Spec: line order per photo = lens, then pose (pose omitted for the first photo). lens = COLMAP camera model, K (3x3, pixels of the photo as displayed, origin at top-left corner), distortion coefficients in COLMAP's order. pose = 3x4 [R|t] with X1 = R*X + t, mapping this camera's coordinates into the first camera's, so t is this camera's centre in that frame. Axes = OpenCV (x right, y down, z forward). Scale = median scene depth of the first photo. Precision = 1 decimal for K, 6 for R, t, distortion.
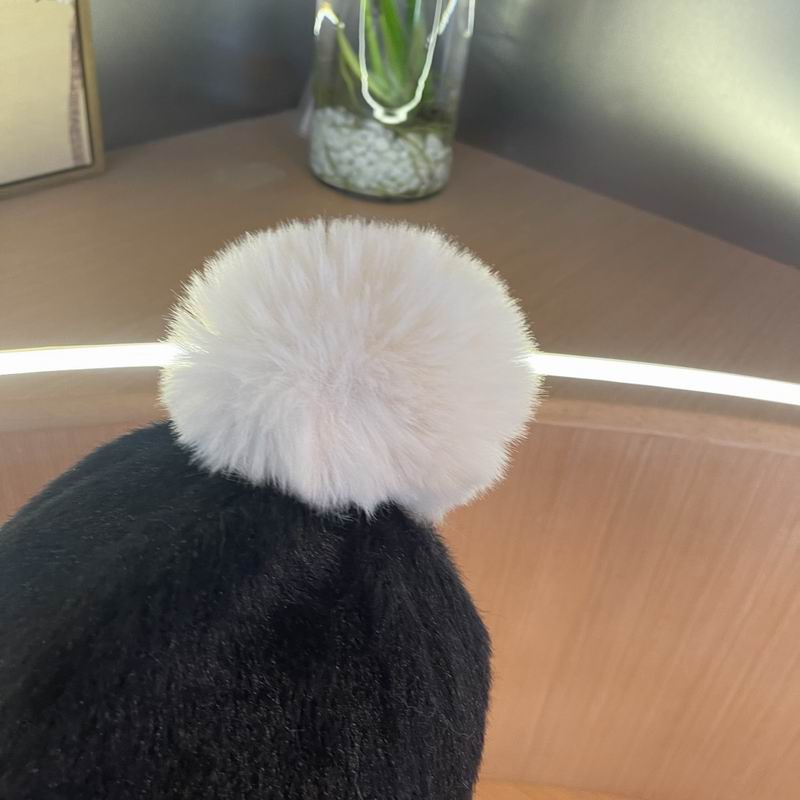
lens RADIAL K [[822.7, 0, 411.2], [0, 822.7, 404.3], [0, 0, 1]] dist [0.018809, 0.000000]
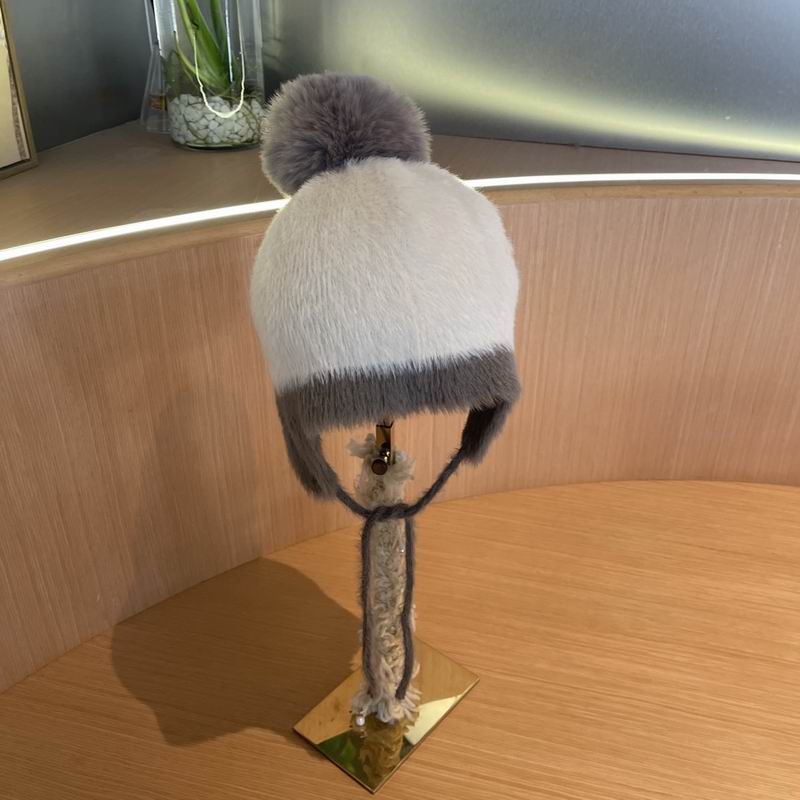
lens RADIAL K [[822.7, 0, 394.4], [0, 822.7, 409.5], [0, 0, 1]] dist [0.018809, 0.000000]
pose [[0.923273, -0.275612, 0.267592, -0.300706], [0.295794, 0.954517, -0.037453, 0.350766], [-0.245099, 0.113732, 0.962804, -0.461206]]
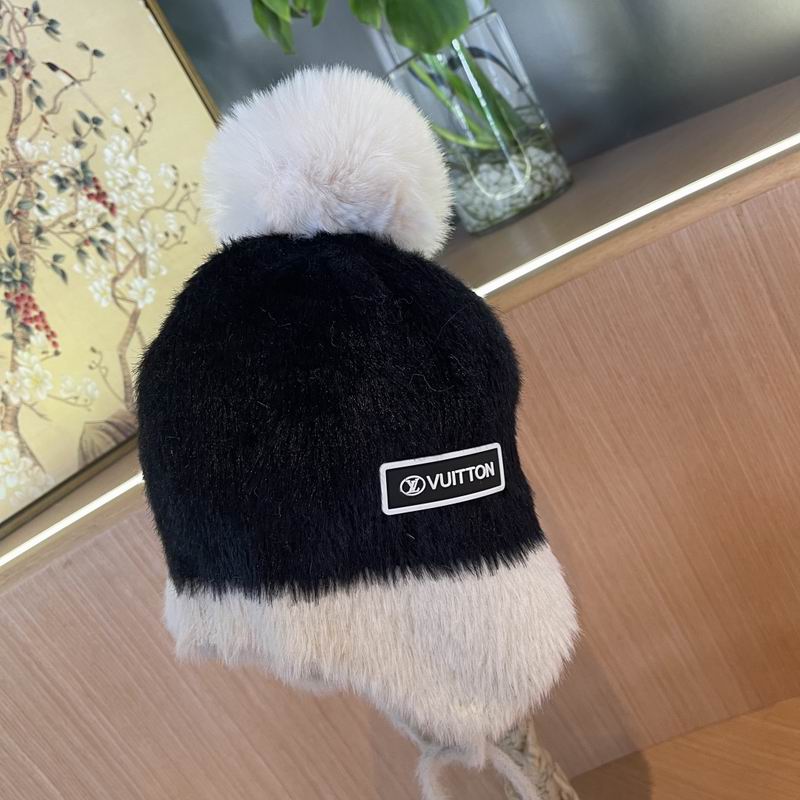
lens RADIAL K [[822.7, 0, 398.9], [0, 822.7, 398.3], [0, 0, 1]] dist [0.018809, 0.000000]
pose [[0.789230, -0.467920, -0.397702, 0.182830], [0.338470, 0.871823, -0.354065, 0.355373], [0.512400, 0.144829, 0.846446, -0.065103]]
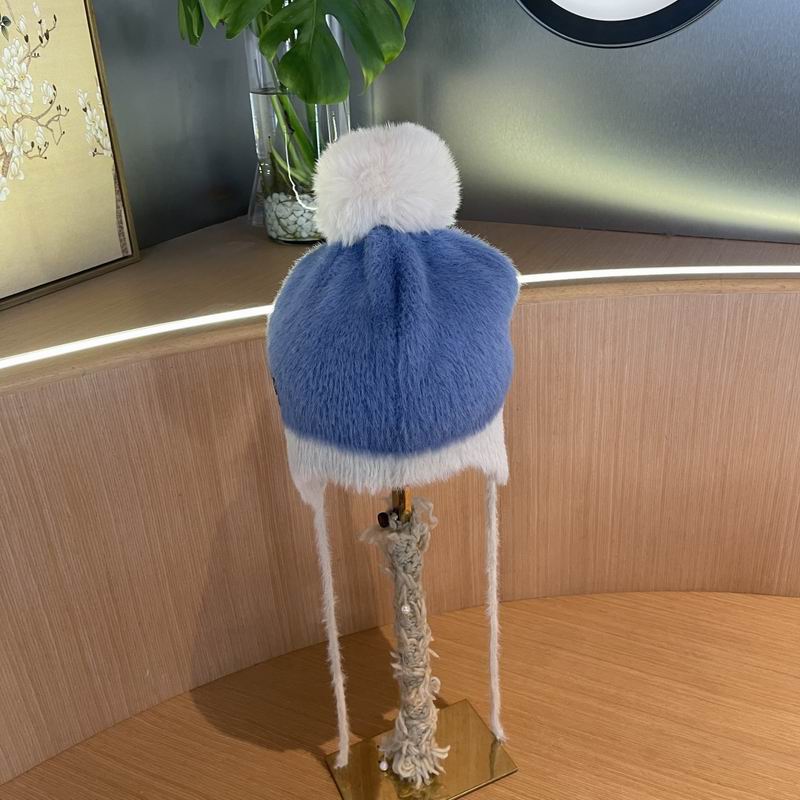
lens RADIAL K [[822.7, 0, 408.6], [0, 822.7, 407.0], [0, 0, 1]] dist [0.018809, 0.000000]
pose [[0.970309, -0.220882, 0.098551, -0.096136], [0.235152, 0.956863, -0.170637, 0.361255], [-0.056609, 0.188745, 0.980393, -0.483214]]
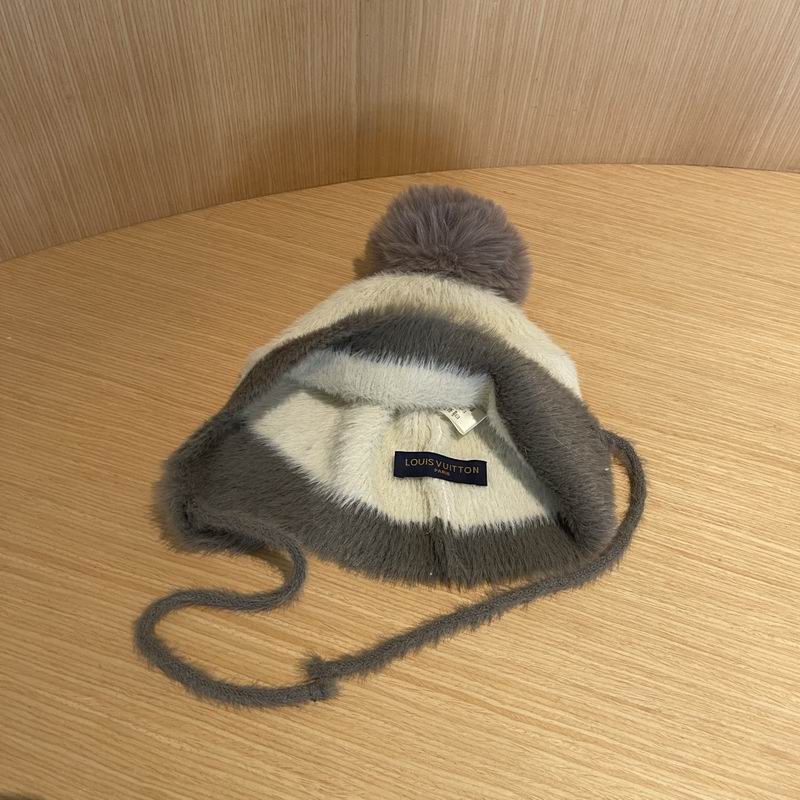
lens RADIAL K [[822.7, 0, 398.5], [0, 822.7, 408.3], [0, 0, 1]] dist [0.018809, 0.000000]
pose [[0.946896, -0.284306, 0.150194, -0.038751], [0.225570, 0.920233, 0.319828, 0.434232], [-0.229142, -0.268964, 0.935496, 0.058858]]
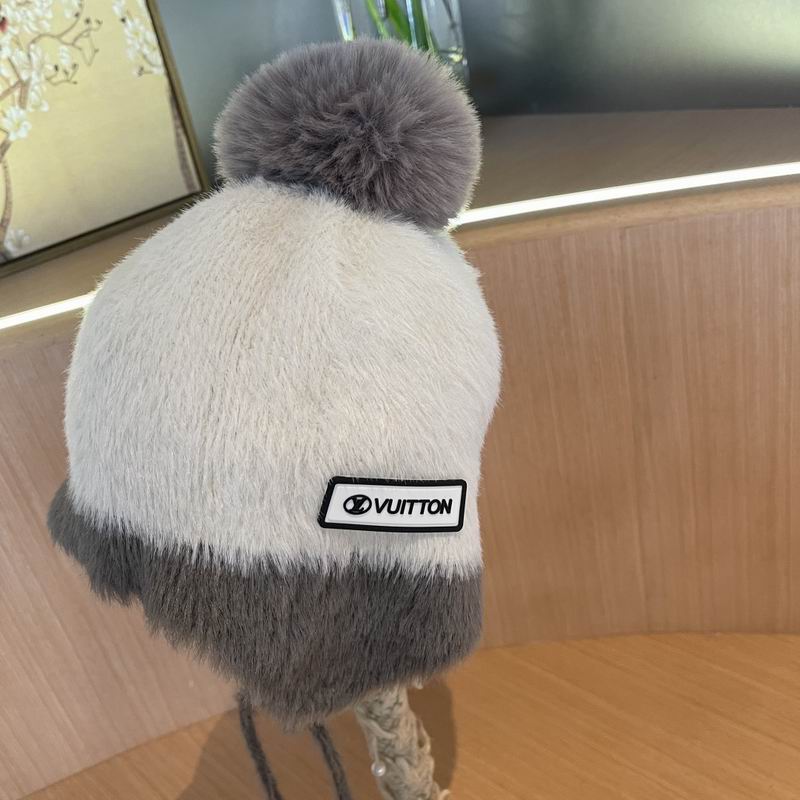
lens RADIAL K [[822.7, 0, 395.6], [0, 822.7, 396.3], [0, 0, 1]] dist [0.018809, 0.000000]
pose [[0.946236, -0.214985, -0.241699, 0.155770], [0.176057, 0.969105, -0.172740, 0.307988], [0.271369, 0.120900, 0.954852, -0.141612]]
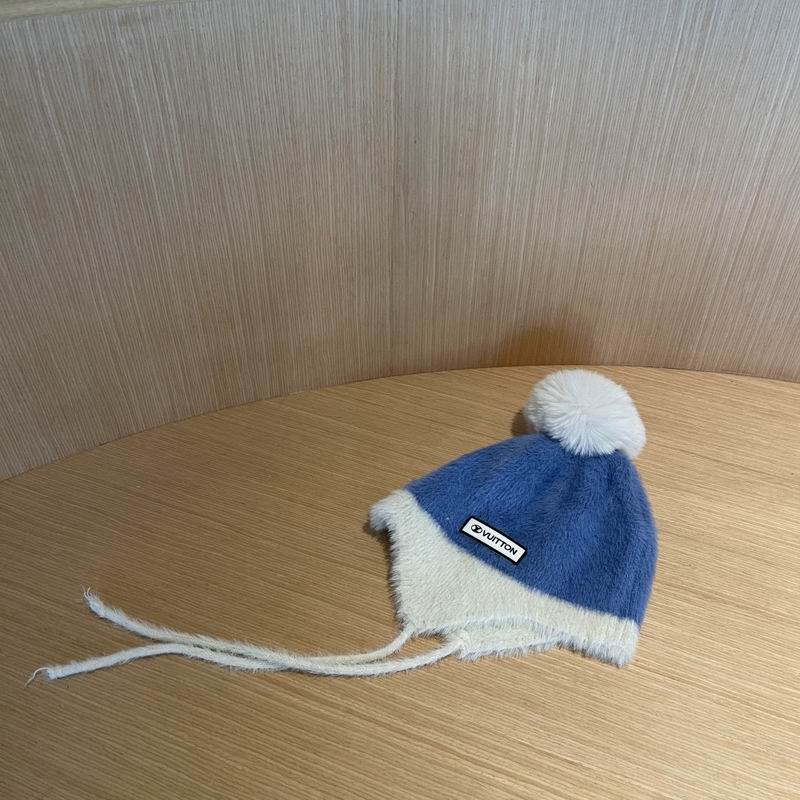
lens RADIAL K [[822.7, 0, 402.0], [0, 822.7, 412.8], [0, 0, 1]] dist [0.018809, 0.000000]
pose [[0.962752, -0.237031, 0.130095, -0.029987], [0.220779, 0.966909, 0.127841, 0.377975], [-0.156092, -0.094356, 0.983225, -0.256926]]
